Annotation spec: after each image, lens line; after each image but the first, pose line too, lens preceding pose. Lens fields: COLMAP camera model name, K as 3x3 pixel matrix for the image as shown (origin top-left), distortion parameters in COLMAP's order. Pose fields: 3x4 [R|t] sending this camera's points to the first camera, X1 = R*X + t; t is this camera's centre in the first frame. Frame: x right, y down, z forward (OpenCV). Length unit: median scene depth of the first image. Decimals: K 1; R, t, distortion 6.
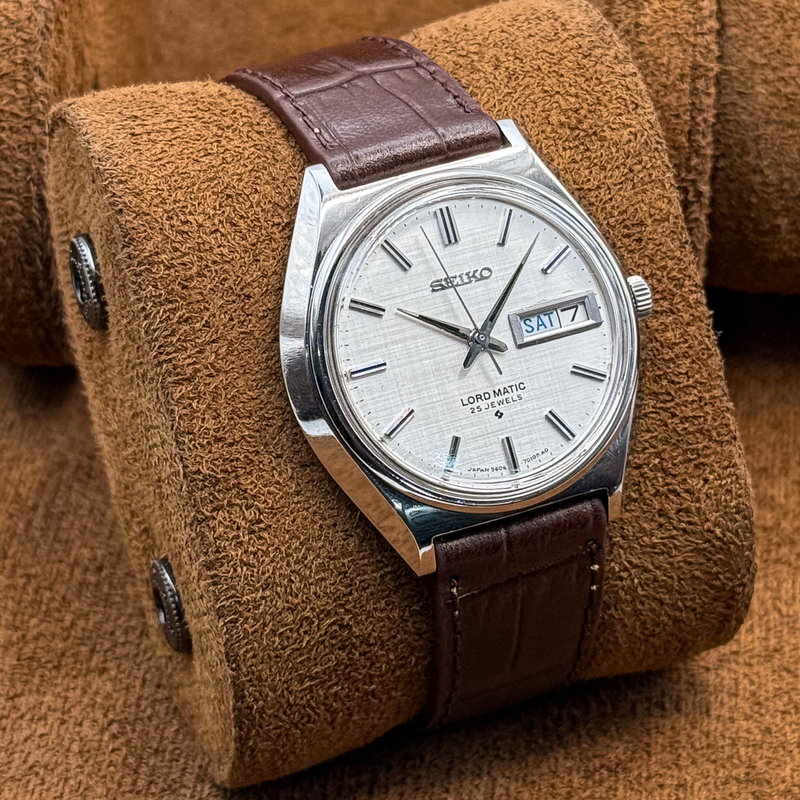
lens RADIAL K [[2770.3, 0, 398.0], [0, 2770.3, 408.5], [0, 0, 1]] dist [0.101739, 0.000000]
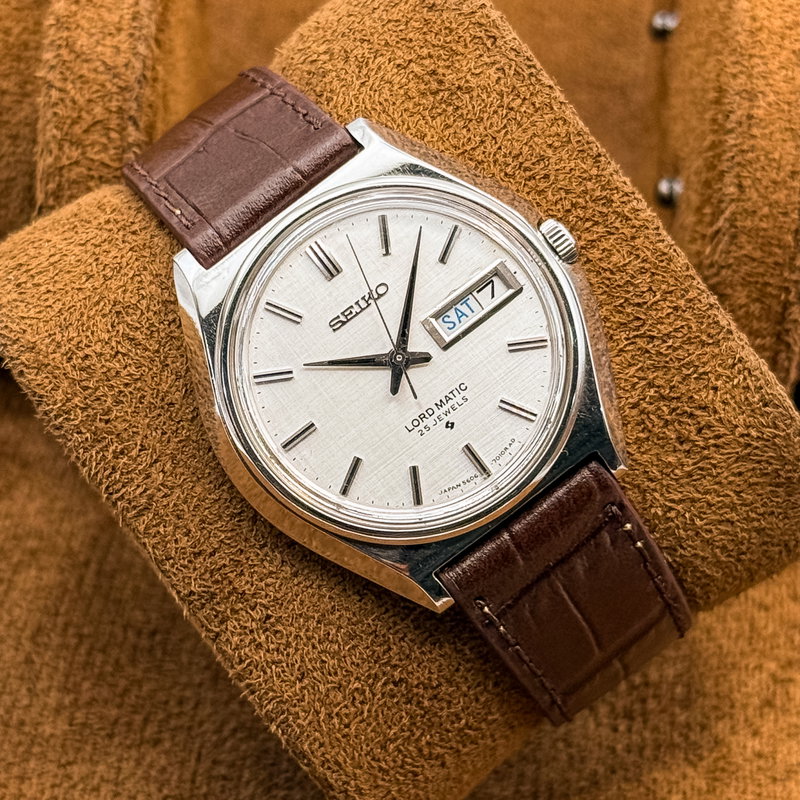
lens RADIAL K [[2770.3, 0, 379.0], [0, 2770.3, 423.4], [0, 0, 1]] dist [0.101739, 0.000000]
pose [[0.888837, -0.358640, -0.285212, 0.281537], [0.384944, 0.922064, 0.040194, -0.045104], [0.248568, -0.145517, 0.957621, 0.094184]]
